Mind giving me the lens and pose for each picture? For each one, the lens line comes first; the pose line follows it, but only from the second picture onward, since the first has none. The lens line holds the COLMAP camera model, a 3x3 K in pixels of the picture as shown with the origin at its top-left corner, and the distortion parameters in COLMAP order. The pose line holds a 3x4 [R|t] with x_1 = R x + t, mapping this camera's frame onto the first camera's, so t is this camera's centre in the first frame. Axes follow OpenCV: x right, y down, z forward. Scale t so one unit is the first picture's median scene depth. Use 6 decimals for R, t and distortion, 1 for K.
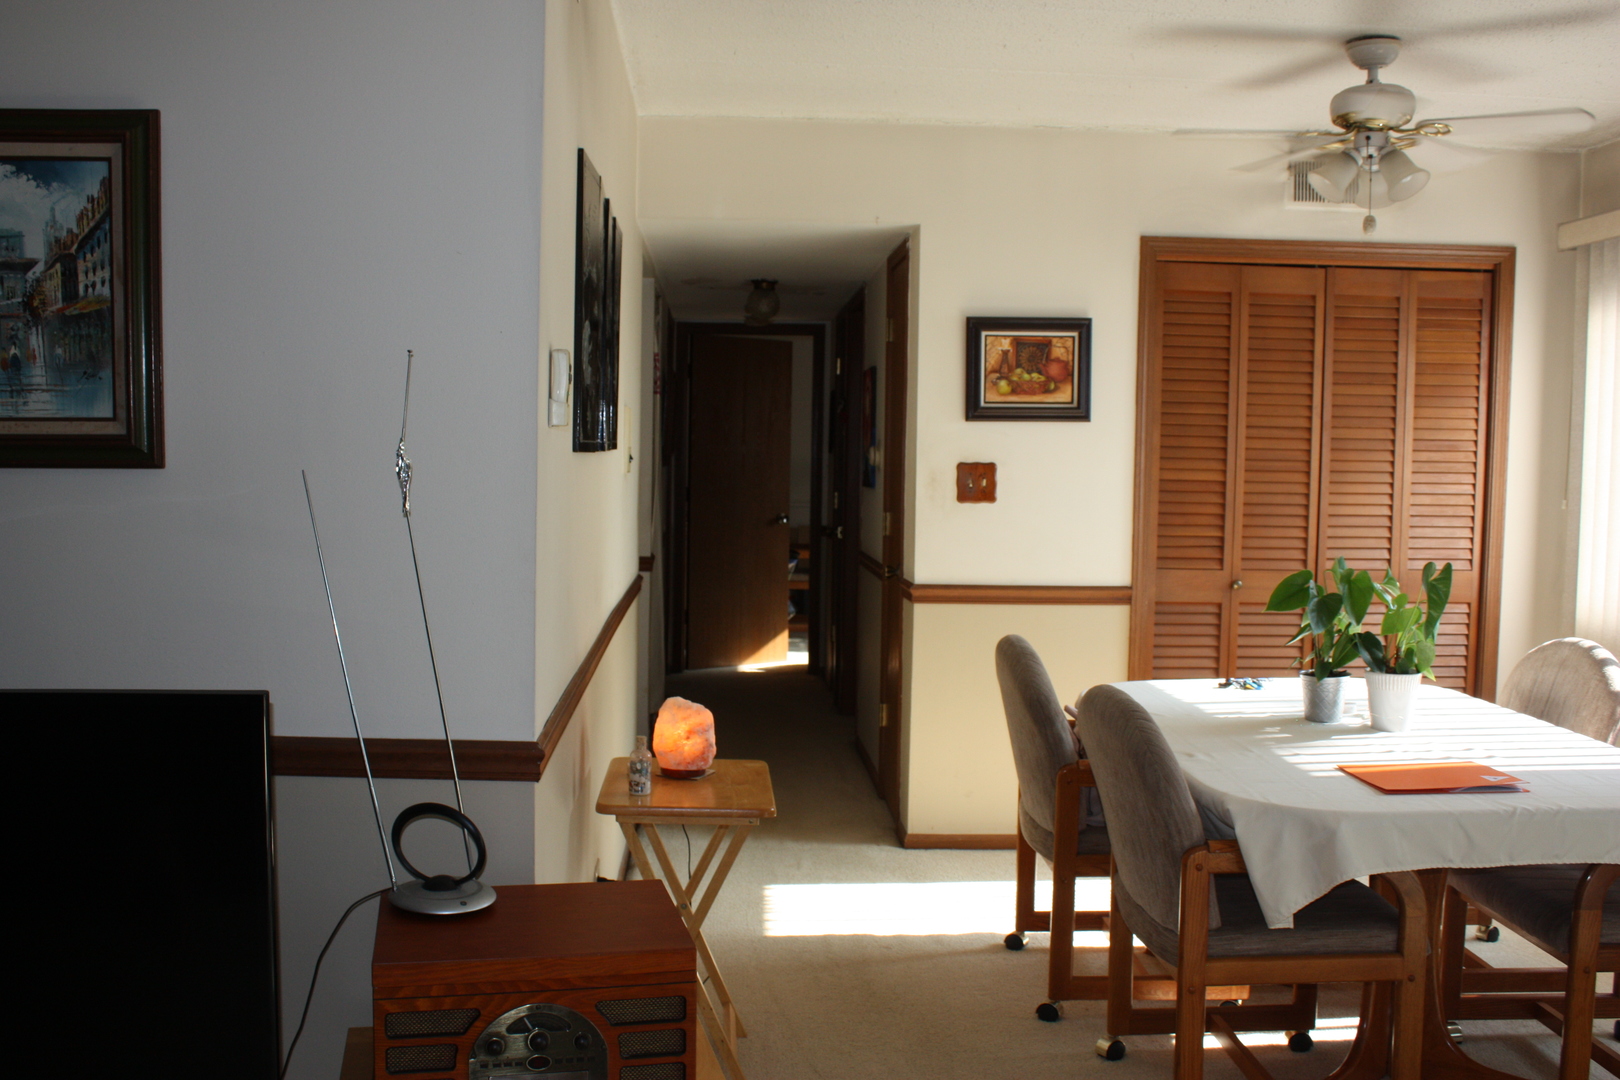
lens RADIAL K [[1494.3, 0, 810.6], [0, 1494.3, 548.4], [0, 0, 1]] dist [-0.140924, 0.138721]
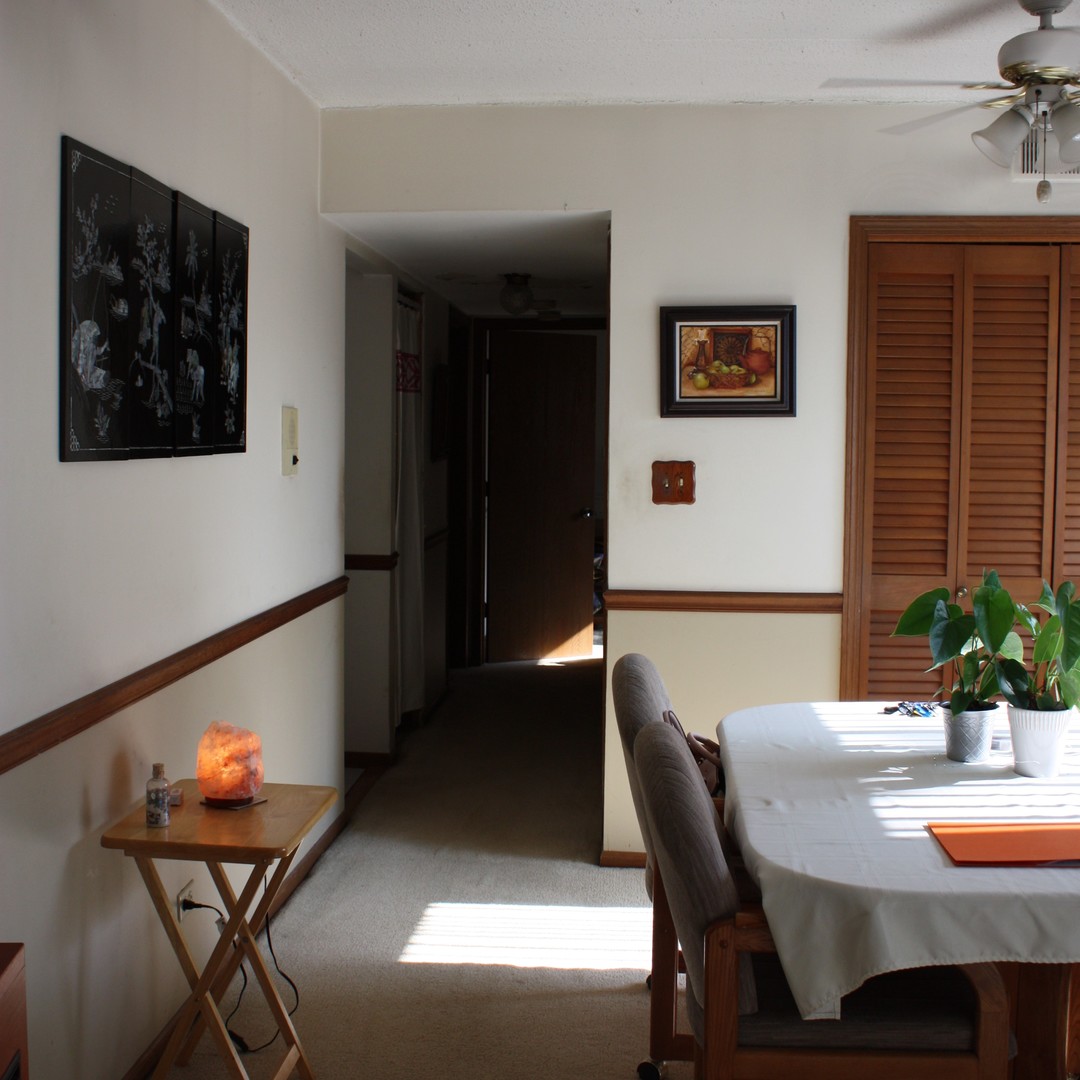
lens RADIAL K [[1410.1, 0, 540.0], [0, 1410.1, 540.0], [0, 0, 1]] dist [-0.144877, 0.111074]
pose [[0.989796, 0.002434, -0.142471, 0.156690], [-0.001670, 0.999984, 0.005483, -0.012594], [0.142482, -0.005189, 0.989784, 0.107979]]
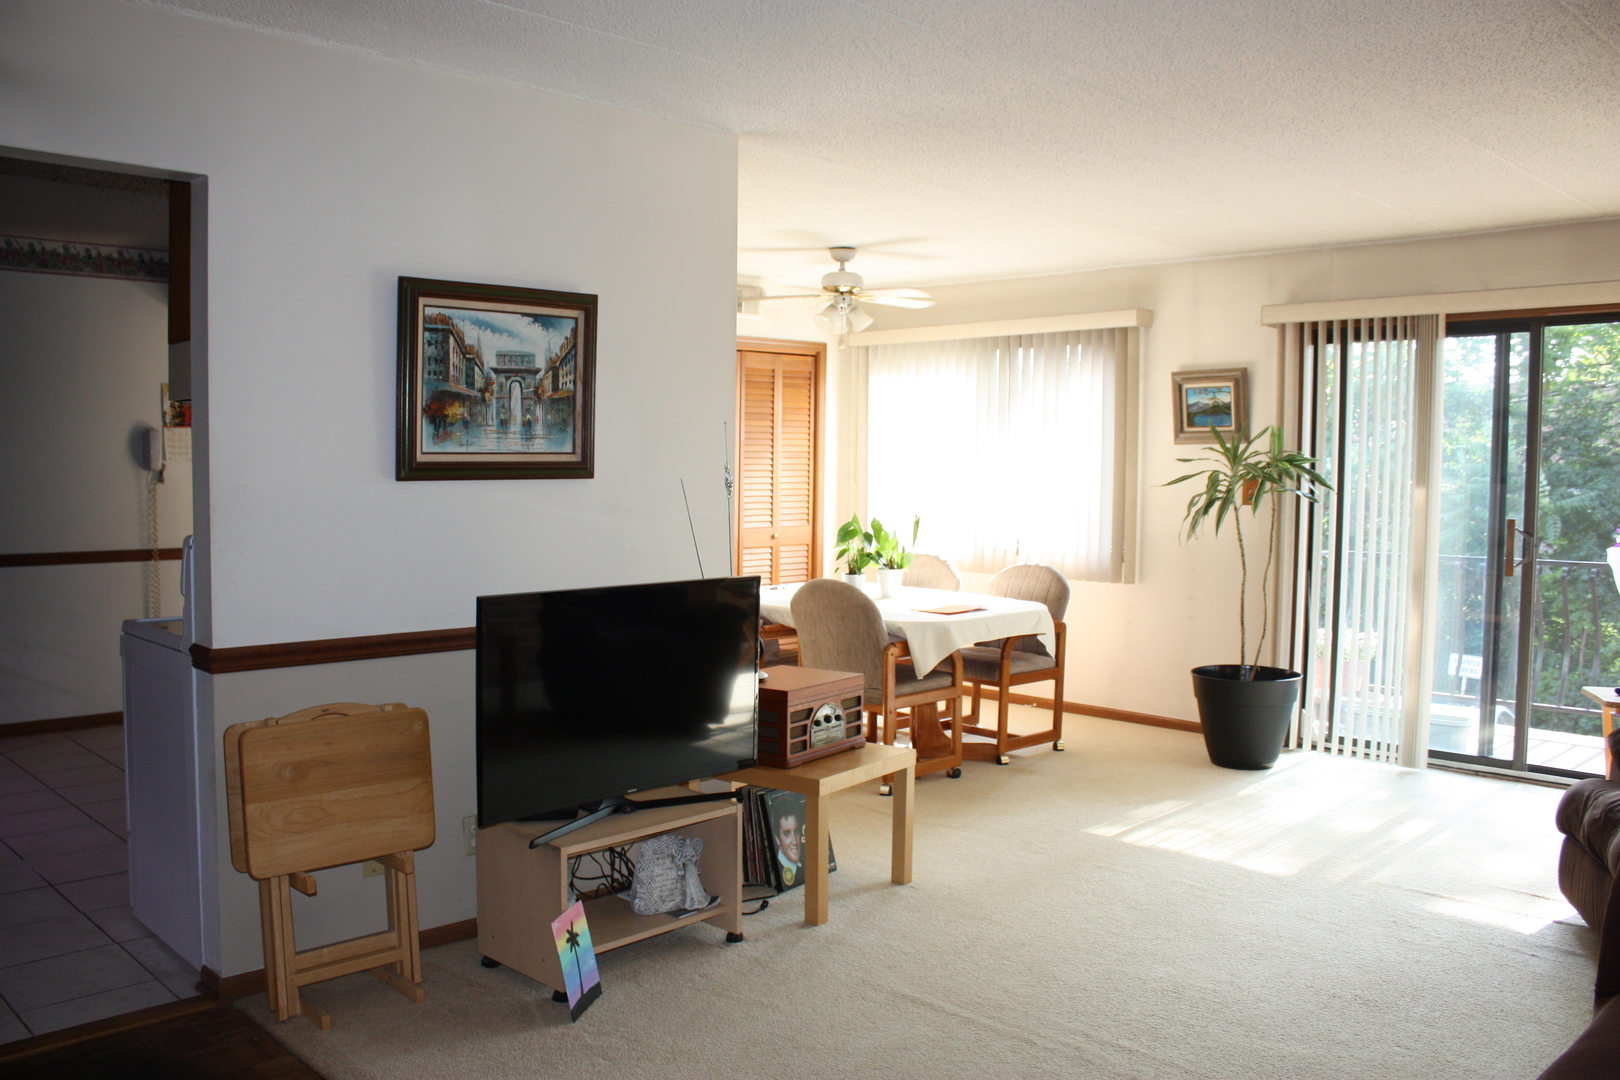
lens RADIAL K [[1354.5, 0, 804.0], [0, 1354.5, 542.1], [0, 0, 1]] dist [-0.170328, 0.160517]
pose [[0.755110, -0.048384, 0.653810, -0.649607], [0.046501, 0.998714, 0.020202, 0.002806], [-0.653947, 0.015148, 0.756389, -0.244971]]
